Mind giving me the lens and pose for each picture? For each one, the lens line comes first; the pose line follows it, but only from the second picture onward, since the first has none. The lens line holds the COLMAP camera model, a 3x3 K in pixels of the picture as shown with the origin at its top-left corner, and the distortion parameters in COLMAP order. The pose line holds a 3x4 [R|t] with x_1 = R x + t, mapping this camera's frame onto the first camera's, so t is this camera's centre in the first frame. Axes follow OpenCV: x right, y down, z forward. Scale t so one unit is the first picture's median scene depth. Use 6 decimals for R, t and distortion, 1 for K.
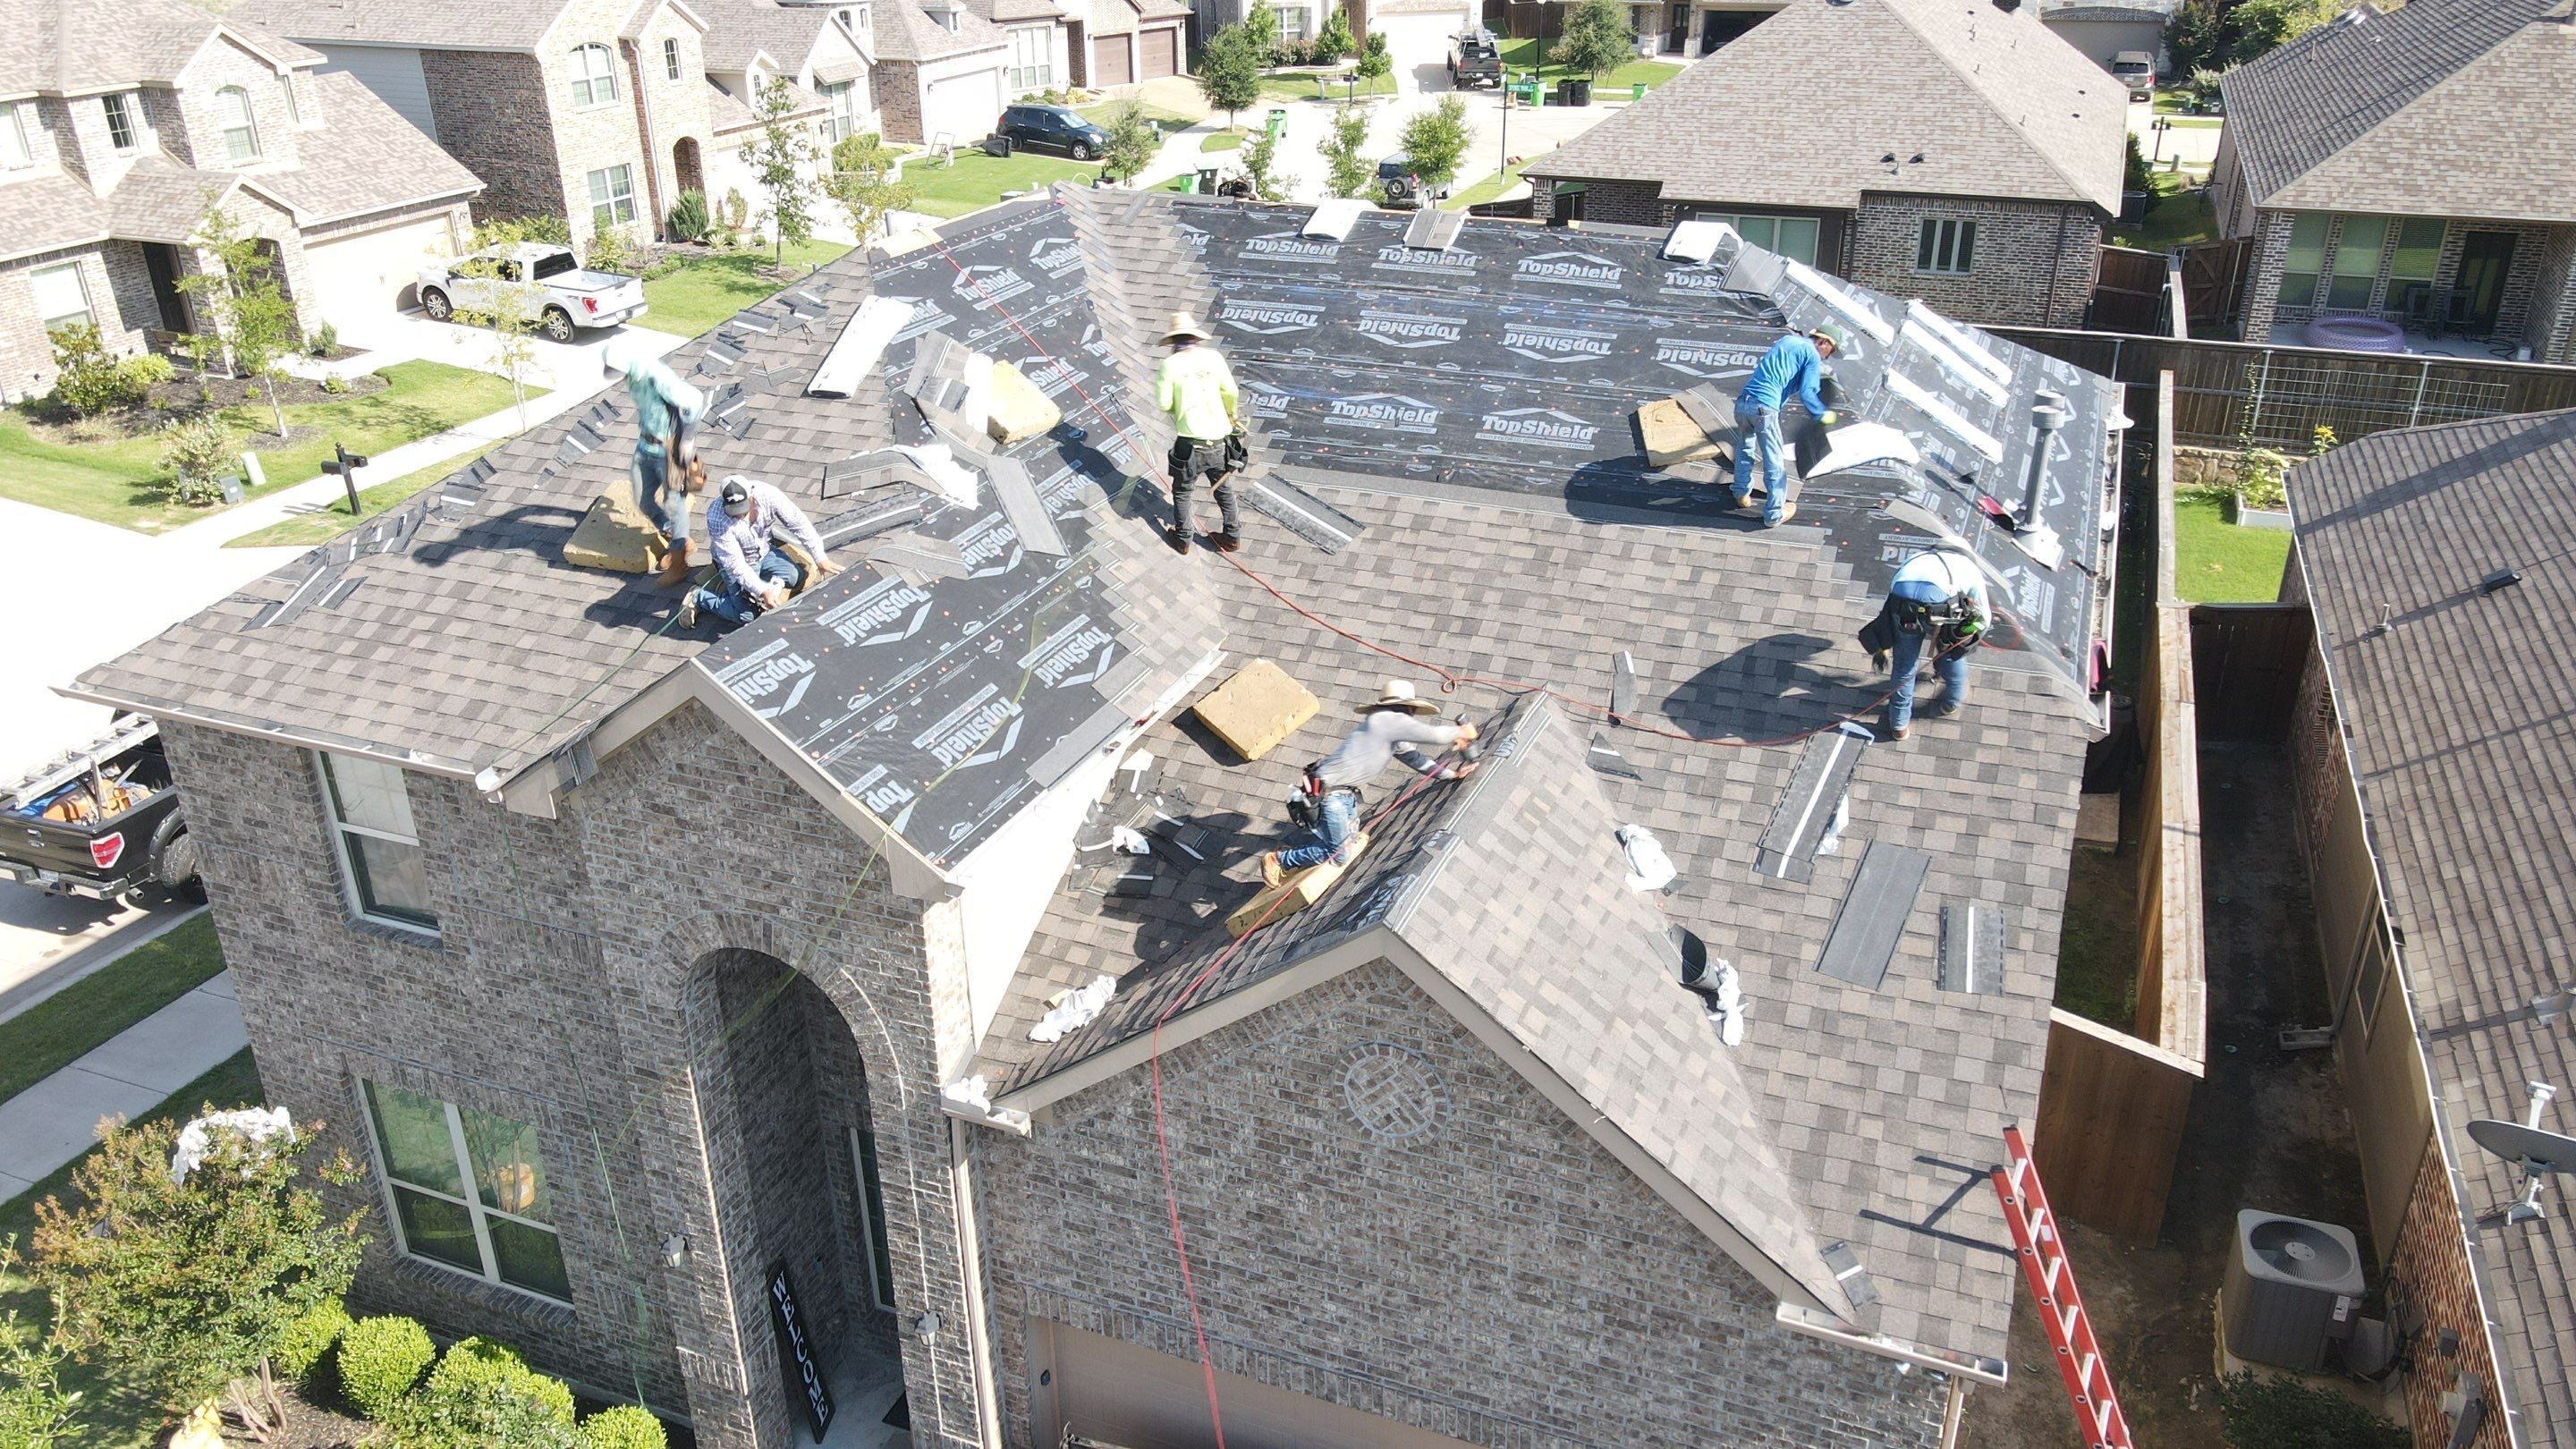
lens RADIAL K [[1885.9, 0, 1286.4], [0, 1885.9, 732.3], [0, 0, 1]] dist [0.011253, 0.006512]
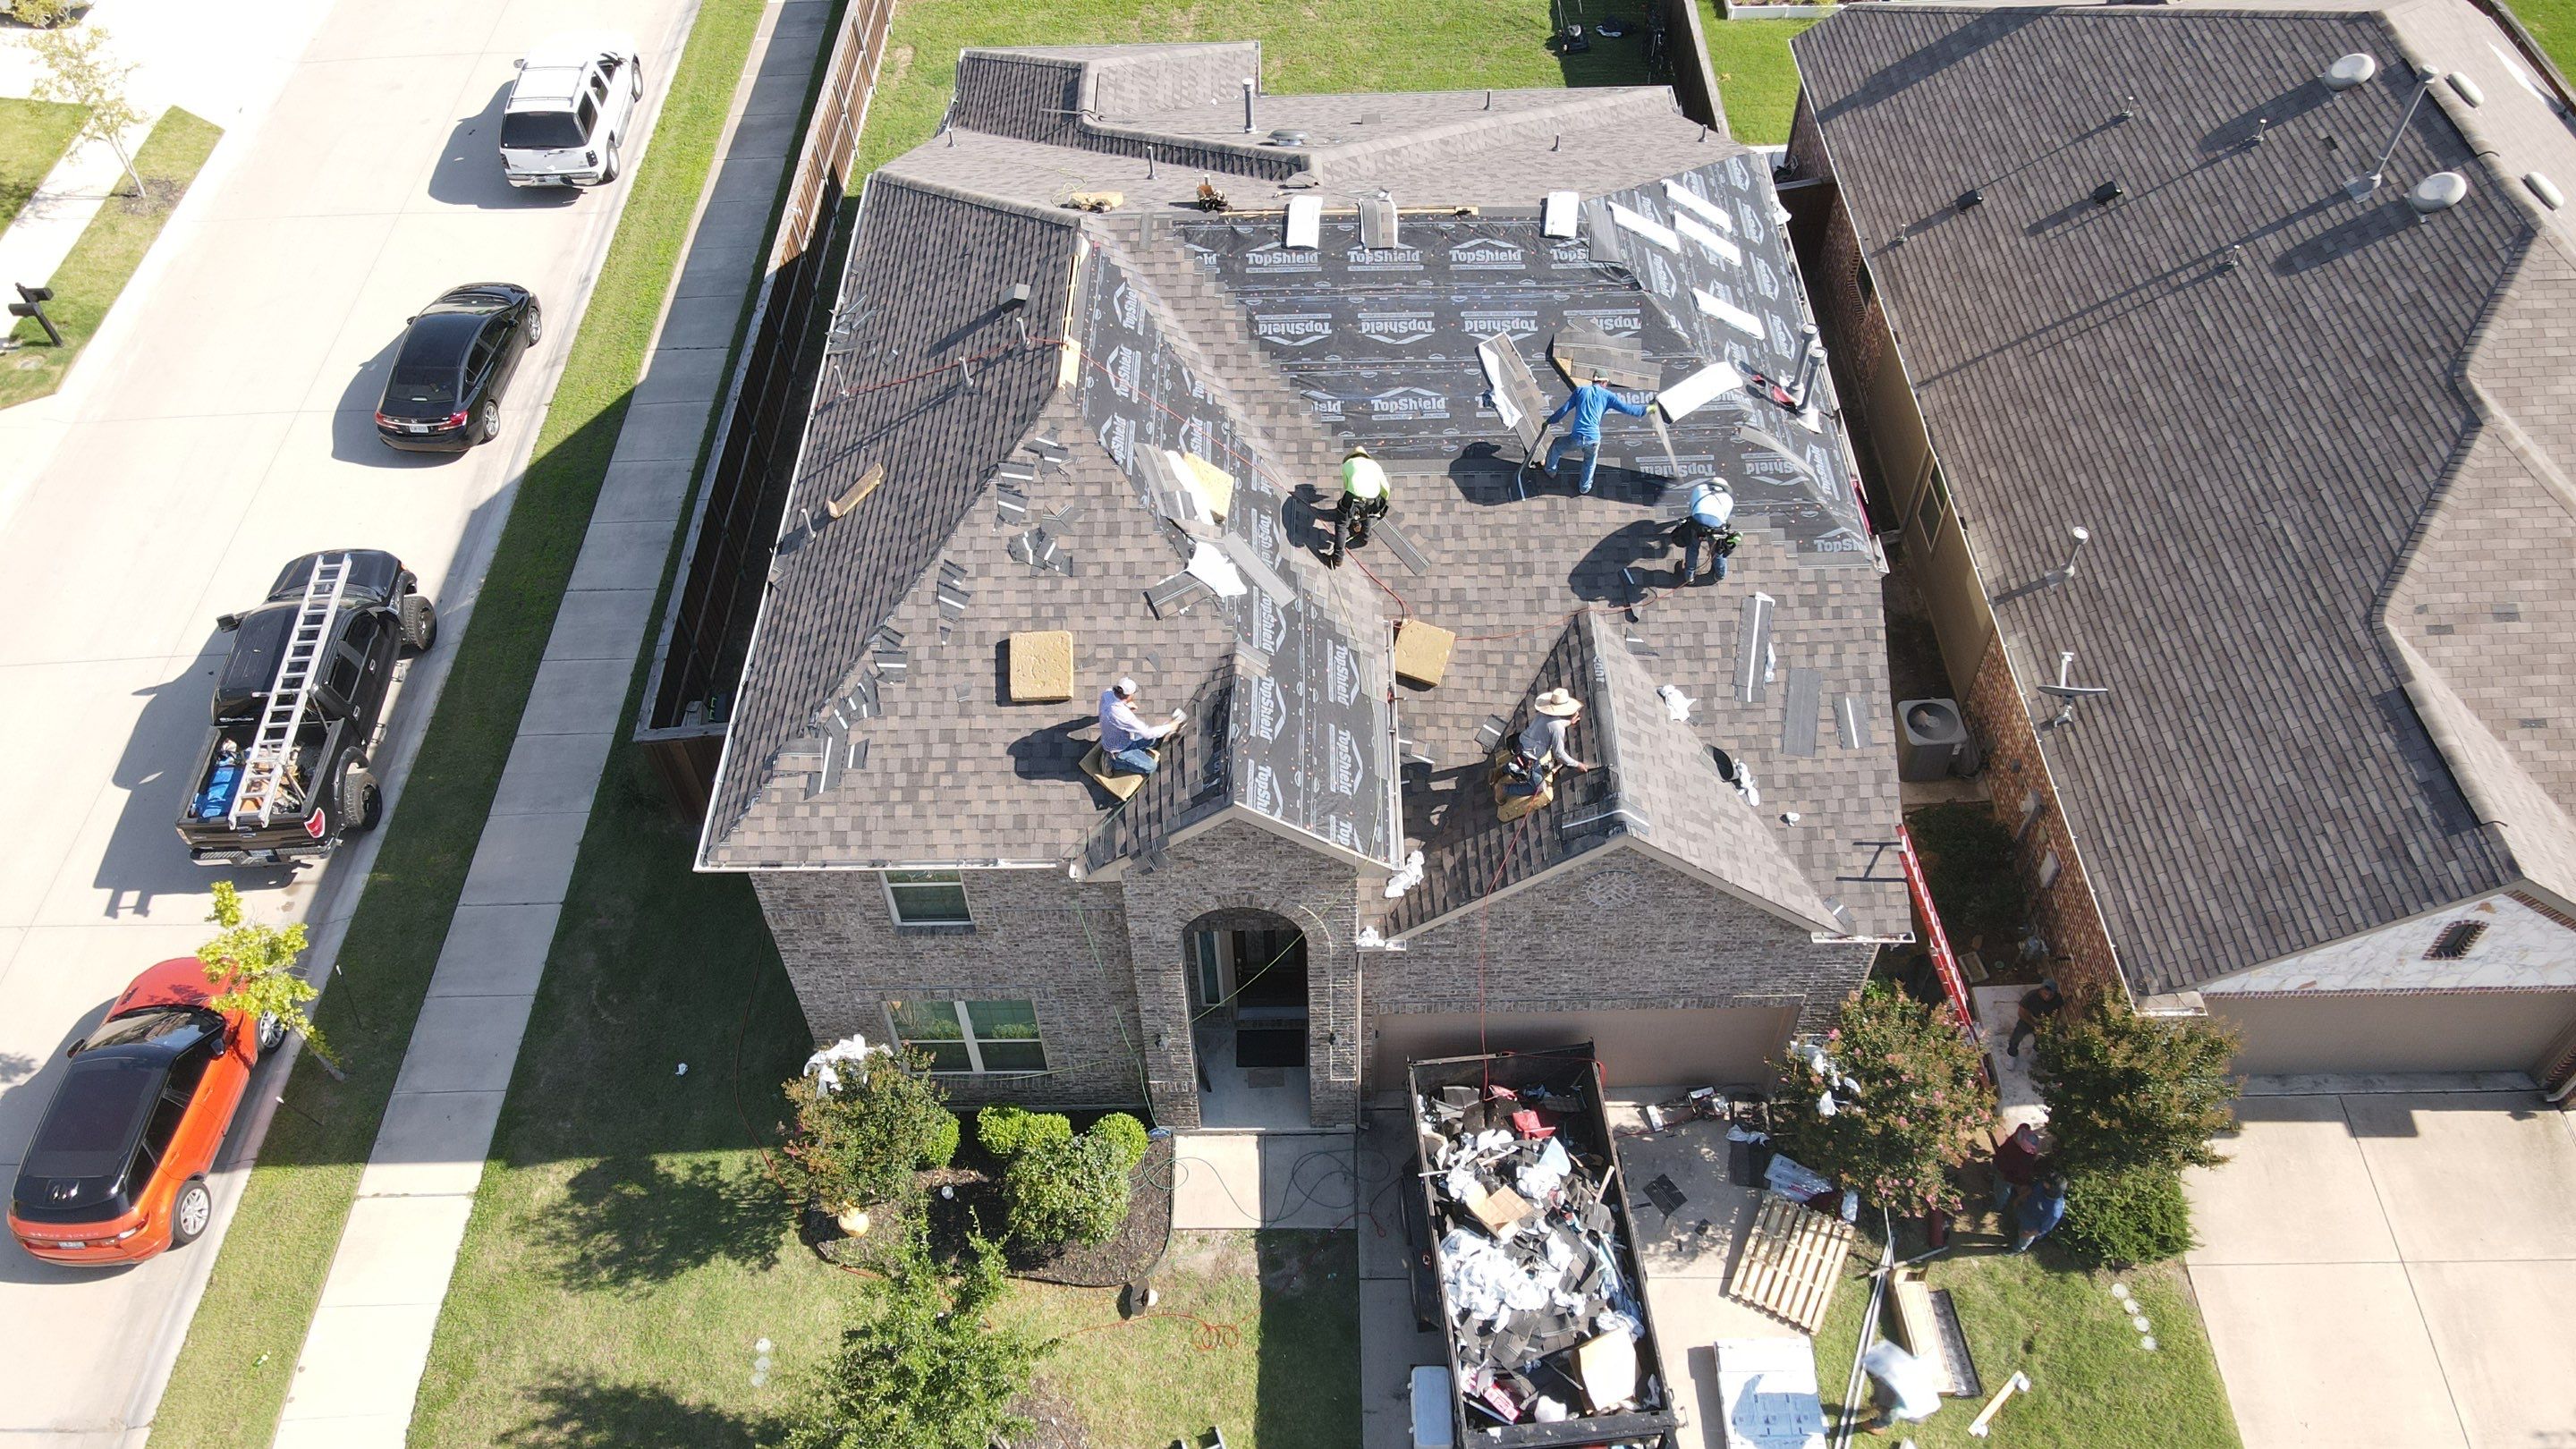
lens RADIAL K [[1885.9, 0, 1292.3], [0, 1885.9, 718.7], [0, 0, 1]] dist [0.011253, 0.006512]
pose [[0.923422, -0.292264, 0.248743, -0.559917], [0.170675, 0.893241, 0.415921, -0.682203], [-0.343746, -0.341617, 0.874721, -0.431124]]
